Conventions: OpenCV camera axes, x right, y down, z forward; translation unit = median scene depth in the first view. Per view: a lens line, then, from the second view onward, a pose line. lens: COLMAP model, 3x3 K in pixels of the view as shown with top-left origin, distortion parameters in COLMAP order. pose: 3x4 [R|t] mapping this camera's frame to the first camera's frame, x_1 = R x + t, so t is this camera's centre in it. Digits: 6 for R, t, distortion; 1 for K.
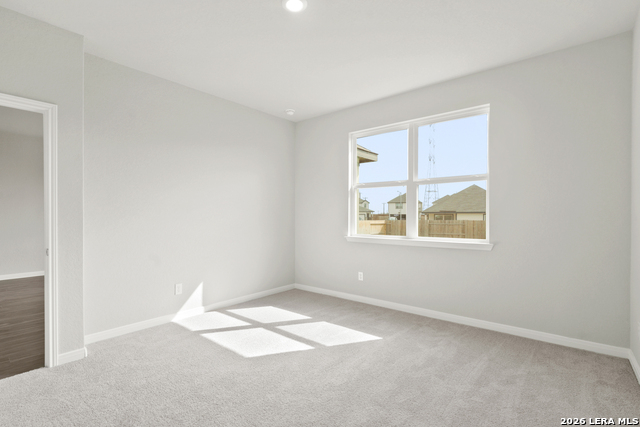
lens RADIAL K [[297.3, 0, 319.1], [0, 297.3, 217.1], [0, 0, 1]] dist [-0.000587, 0.000013]
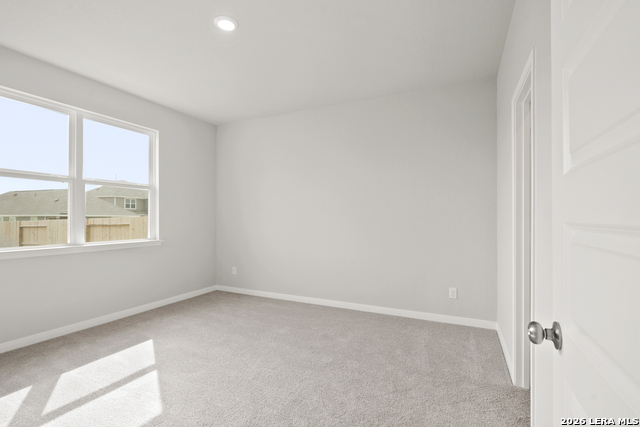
lens RADIAL K [[297.3, 0, 319.1], [0, 297.3, 217.1], [0, 0, 1]] dist [-0.000587, 0.000013]
pose [[-0.229090, -0.003539, 0.973399, -0.859088], [-0.003161, 0.999991, 0.002892, -0.017045], [-0.973400, -0.002415, -0.229099, 0.636151]]
